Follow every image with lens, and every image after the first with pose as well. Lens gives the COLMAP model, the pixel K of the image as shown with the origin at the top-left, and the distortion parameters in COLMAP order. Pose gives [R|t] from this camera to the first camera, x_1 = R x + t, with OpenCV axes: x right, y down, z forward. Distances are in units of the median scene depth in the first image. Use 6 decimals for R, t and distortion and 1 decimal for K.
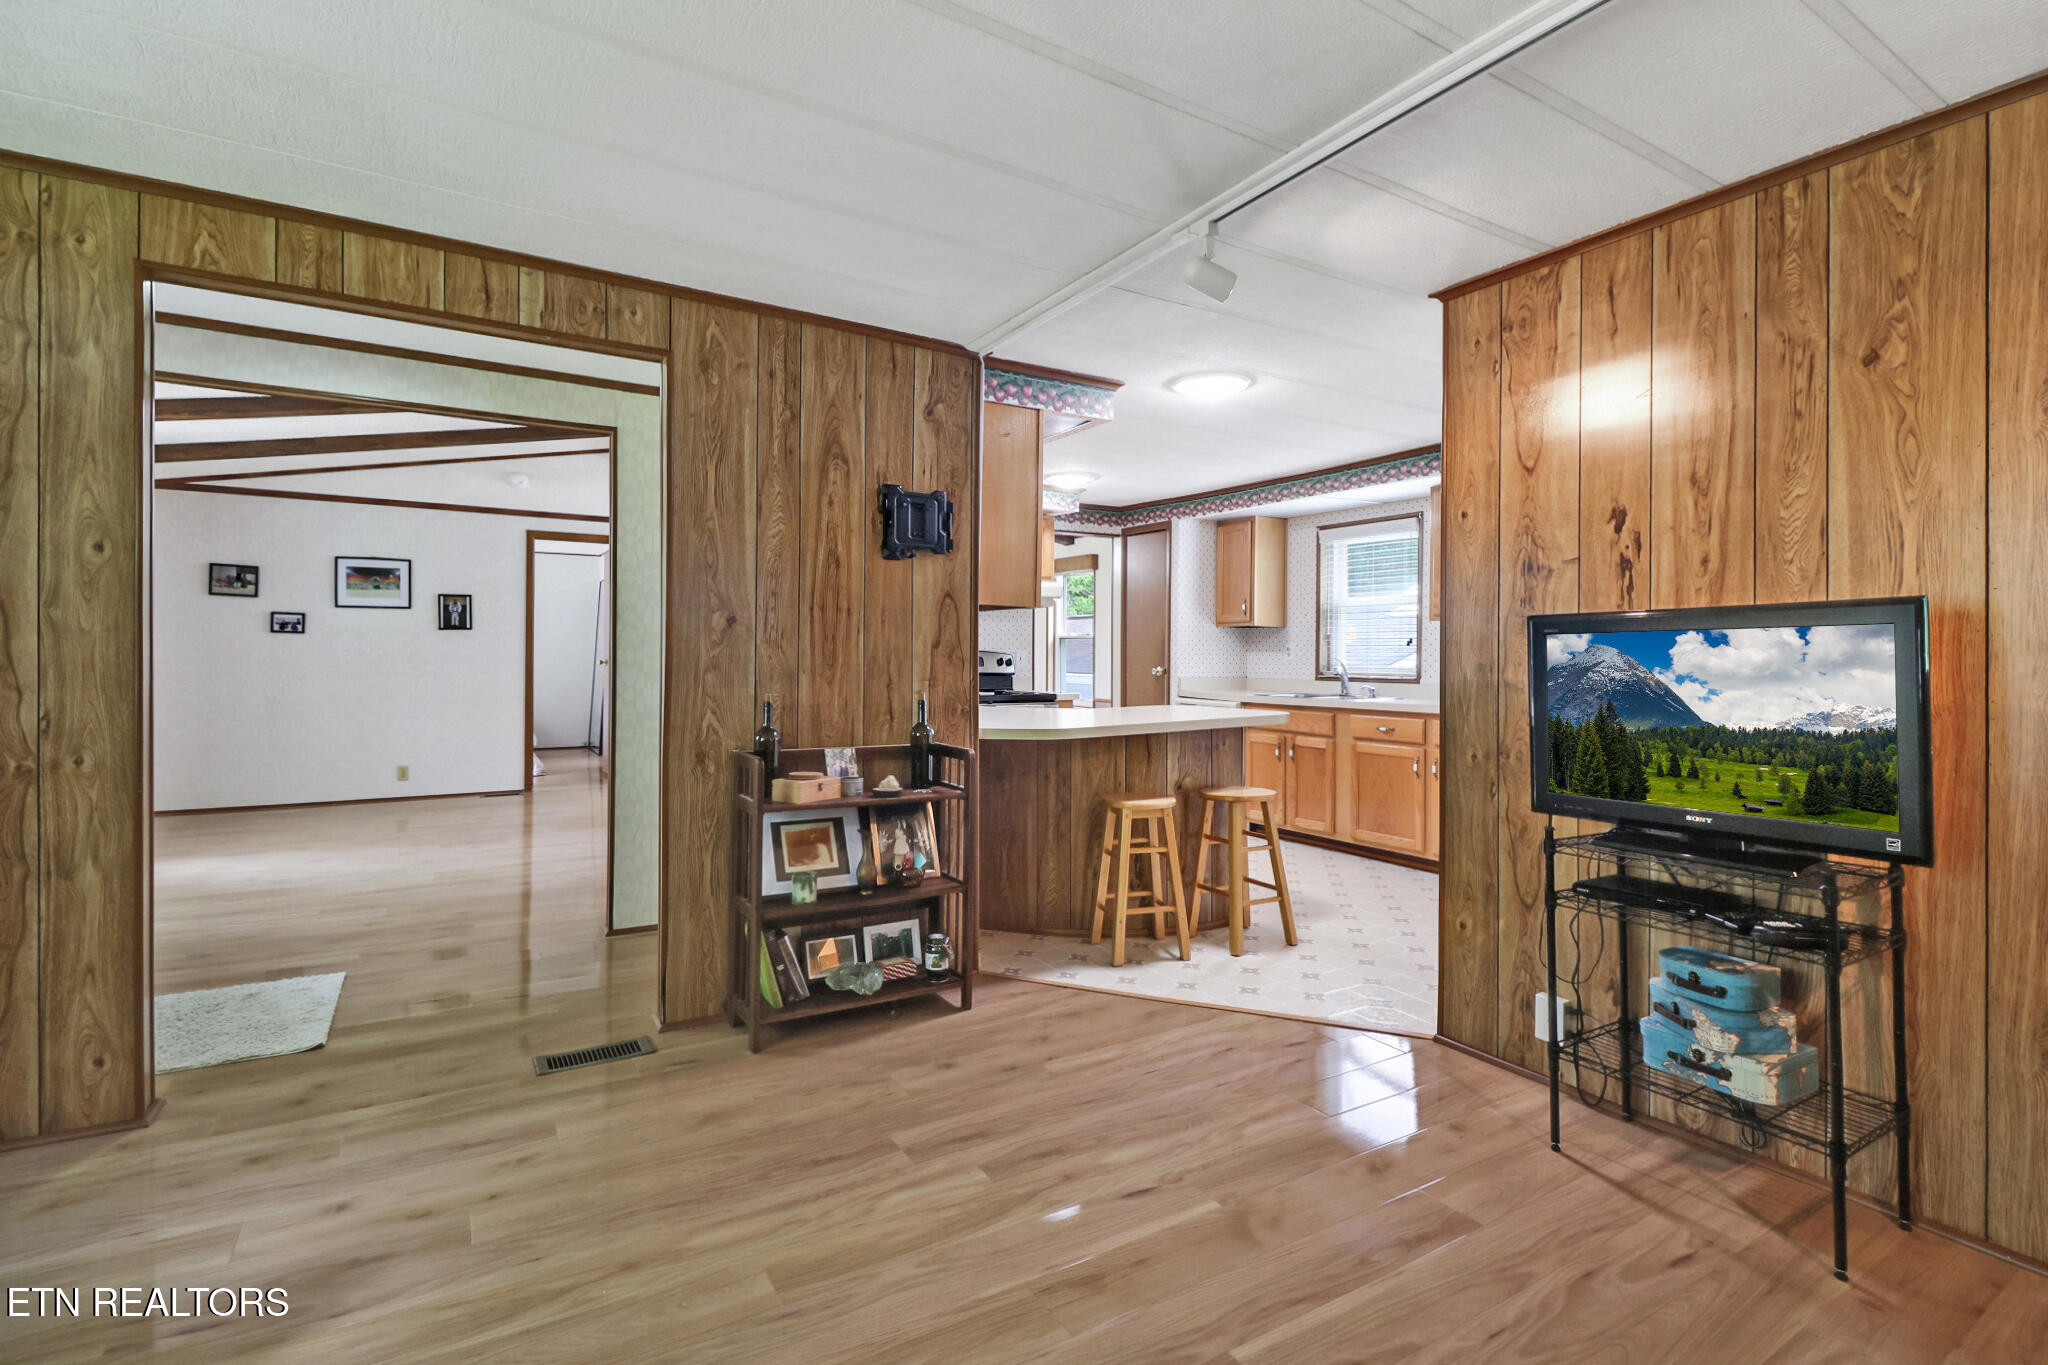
lens RADIAL K [[943.2, 0, 1030.9], [0, 943.2, 660.3], [0, 0, 1]] dist [0.000847, -0.004942]
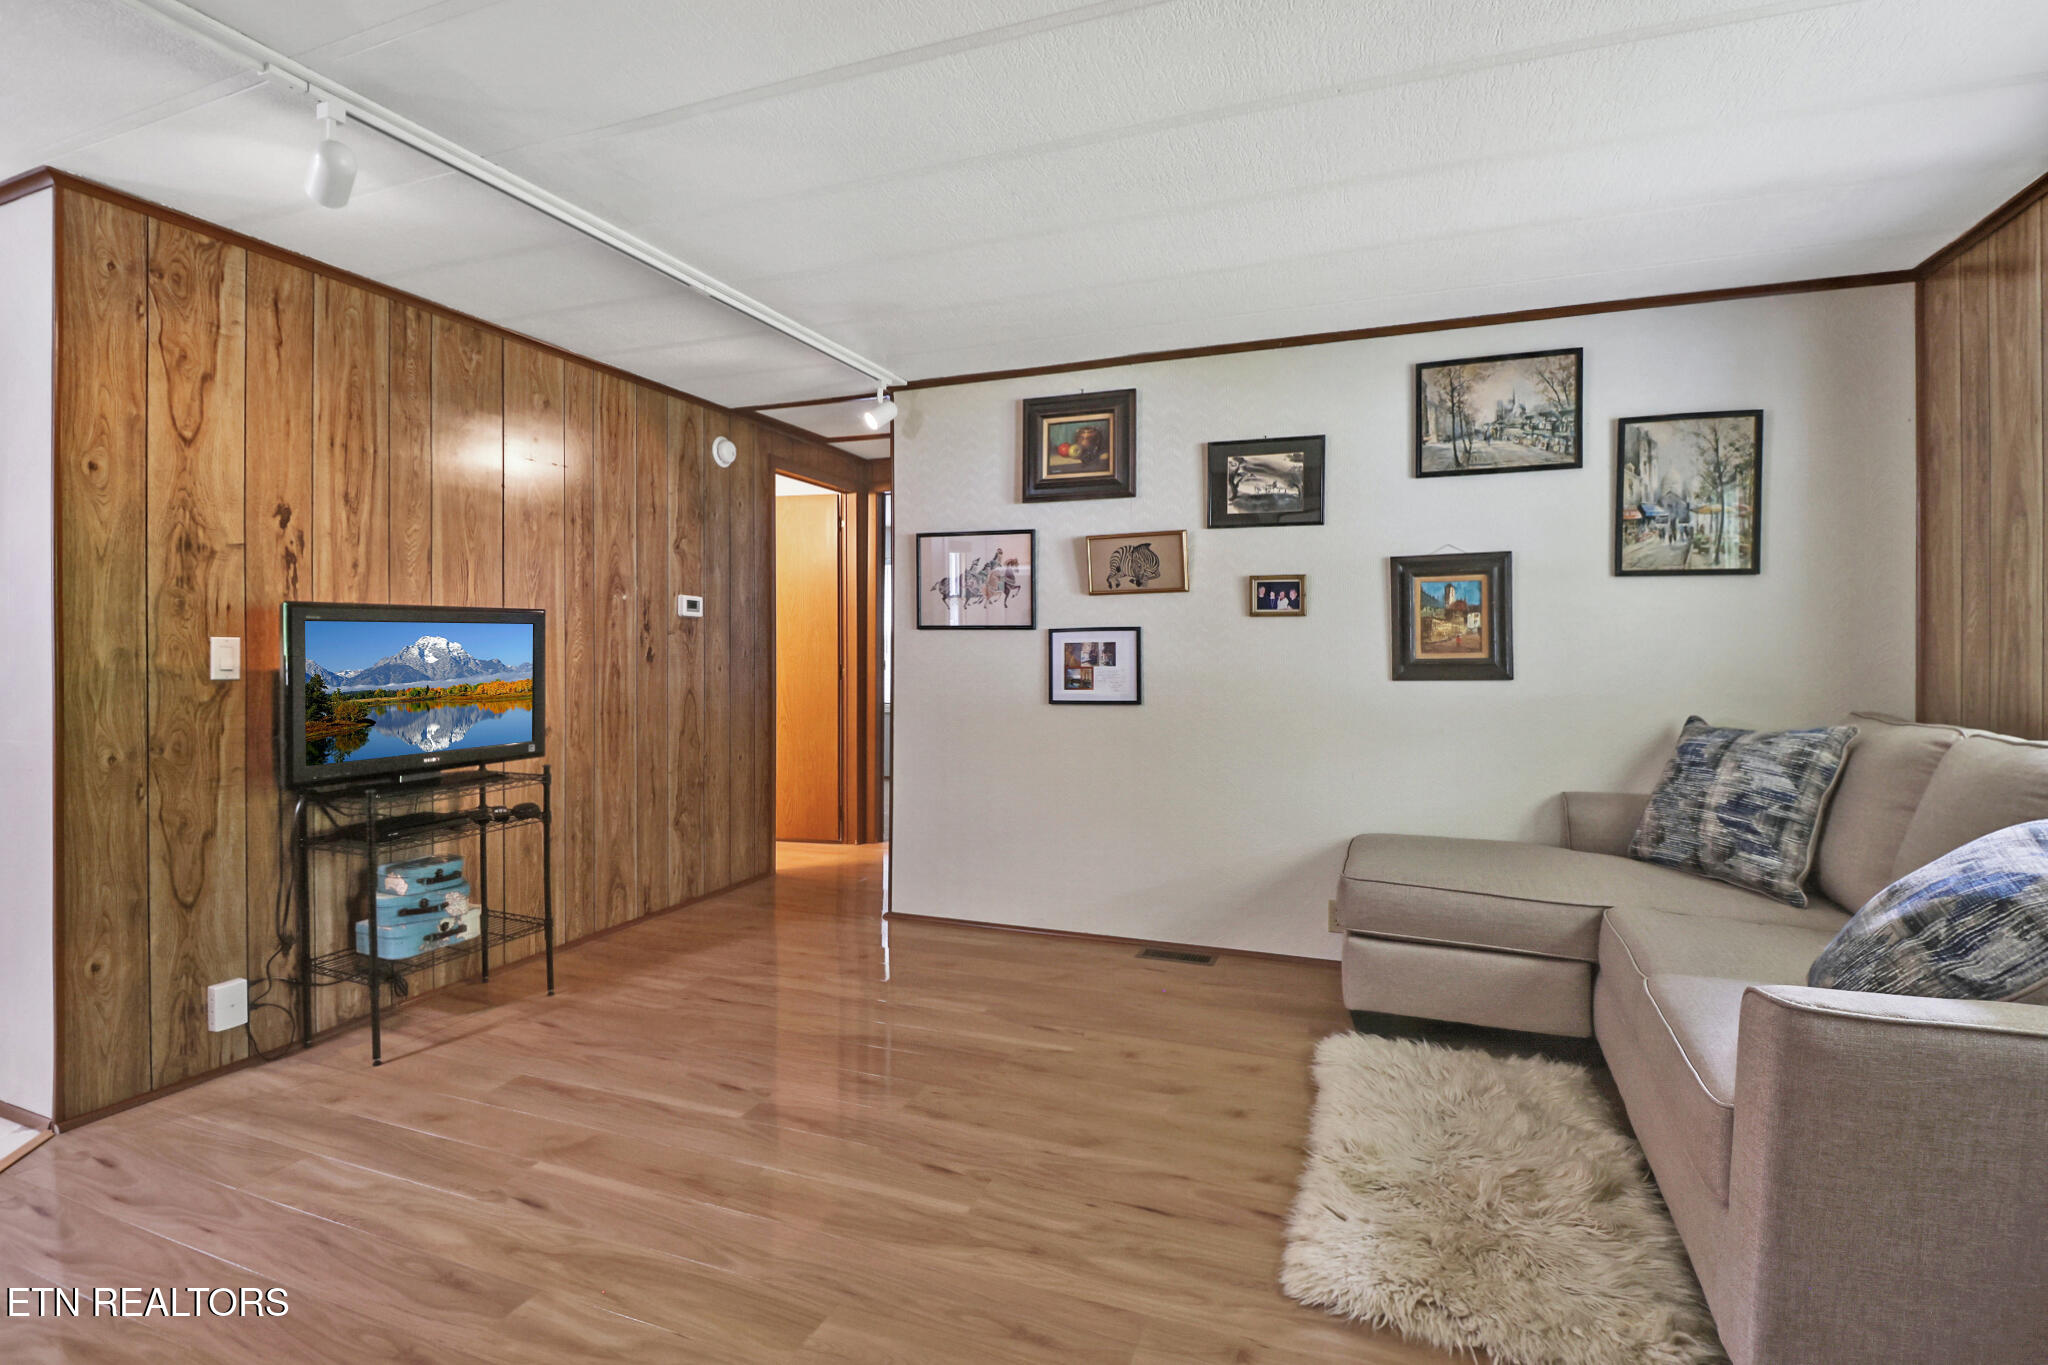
lens RADIAL K [[943.2, 0, 1048.5], [0, 943.2, 657.7], [0, 0, 1]] dist [0.000847, -0.004942]
pose [[-0.618647, -0.017199, 0.785481, -0.627744], [-0.006047, 0.999835, 0.017129, -0.006736], [-0.785646, 0.005847, -0.618649, 0.773422]]
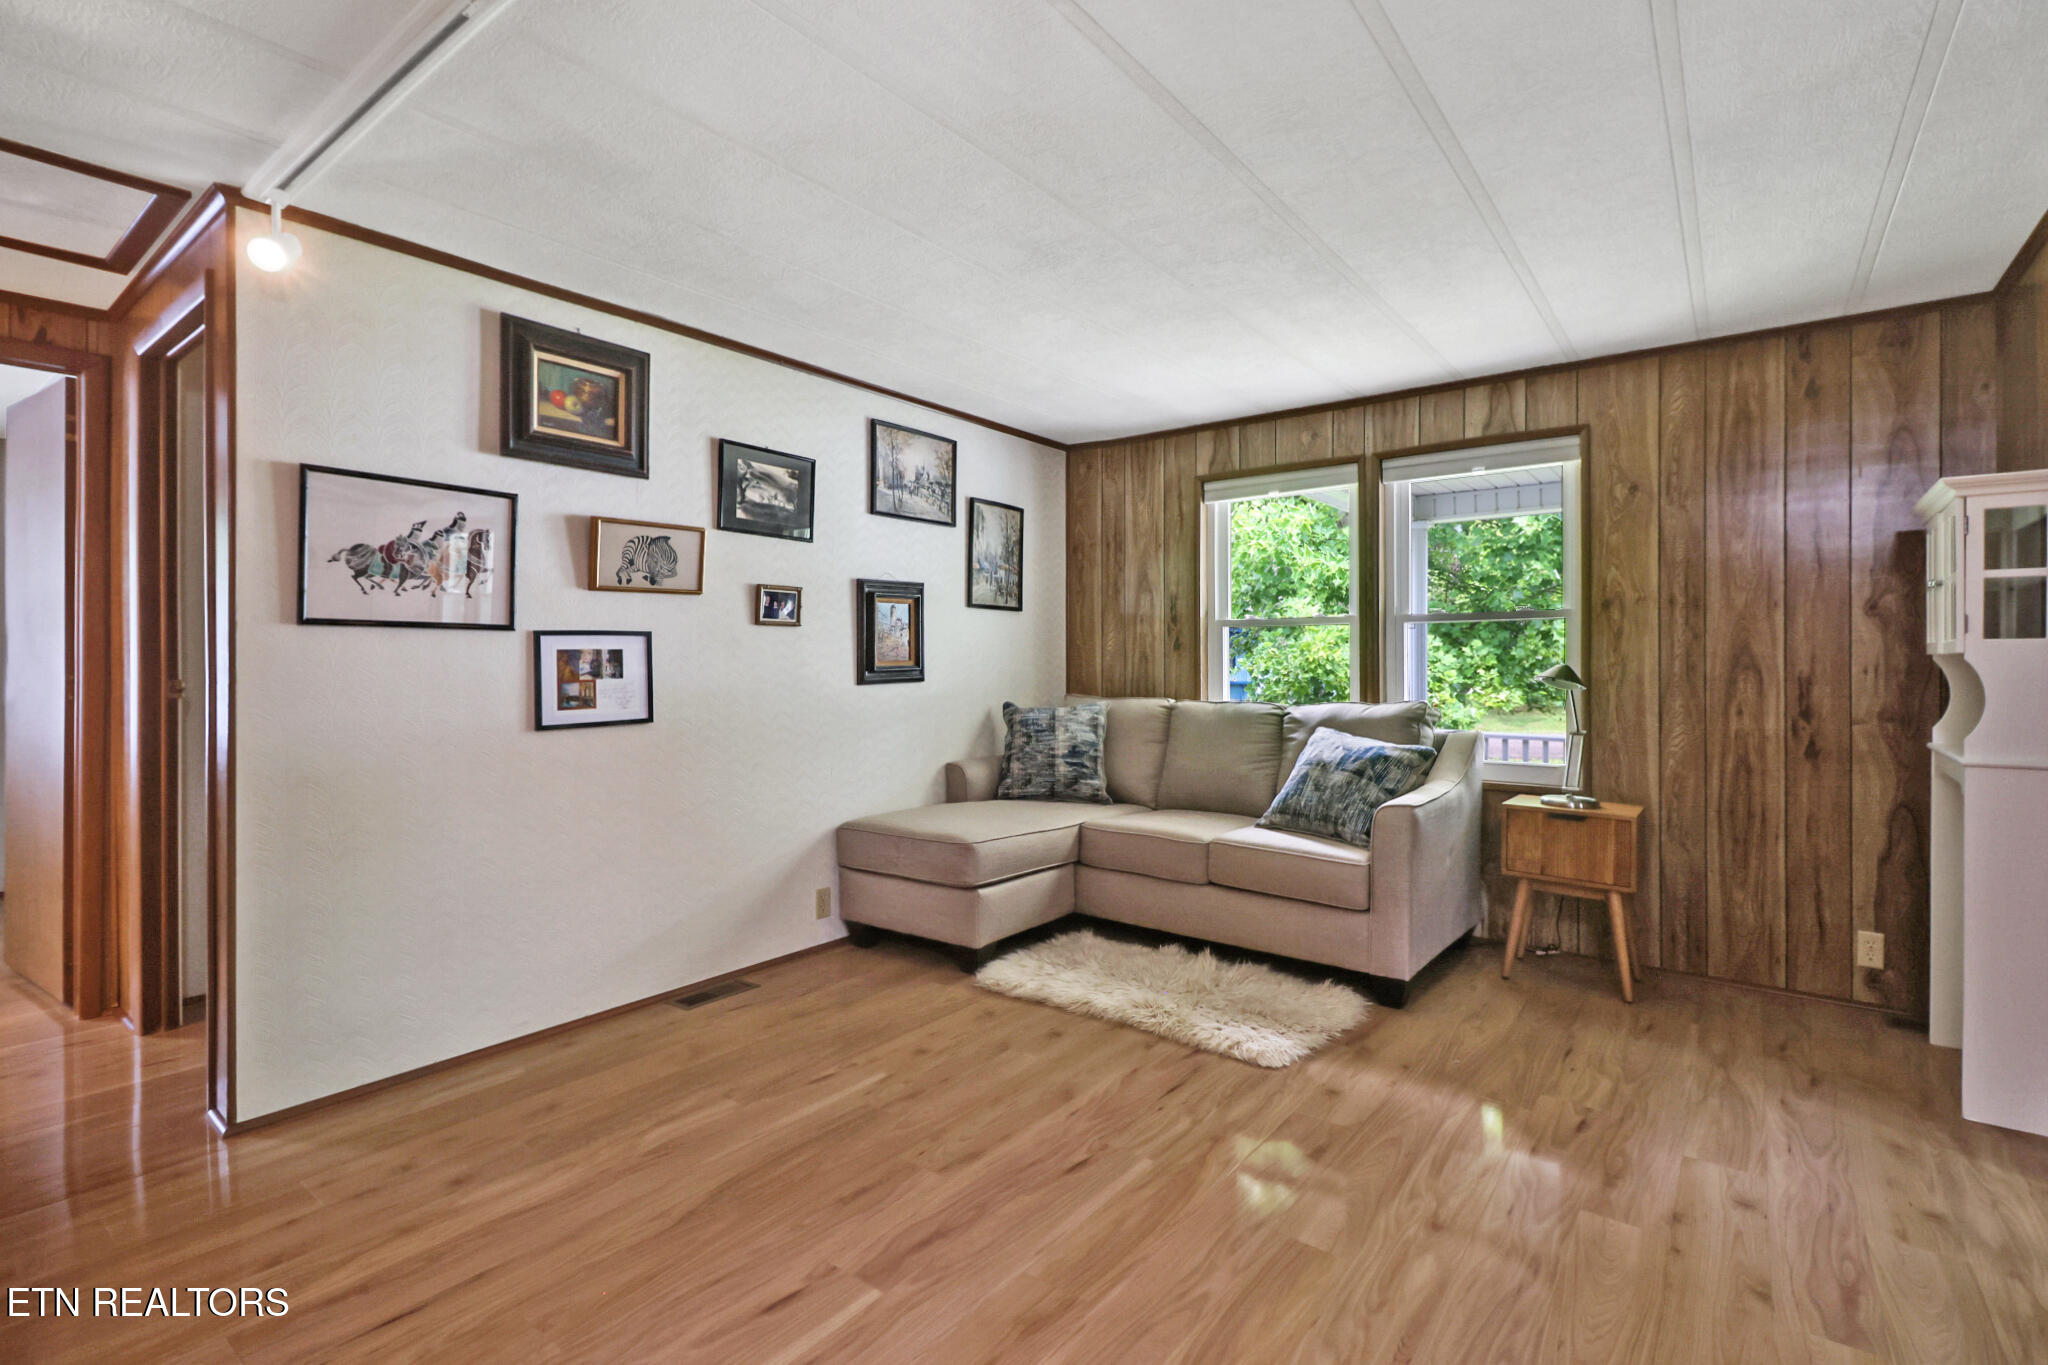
lens RADIAL K [[943.2, 0, 1025.4], [0, 943.2, 663.8], [0, 0, 1]] dist [0.000847, -0.004942]
pose [[-0.933688, -0.008360, -0.357991, 0.228513], [-0.009487, 0.999954, 0.001391, 0.003451], [0.357963, 0.004695, -0.933724, 1.047165]]
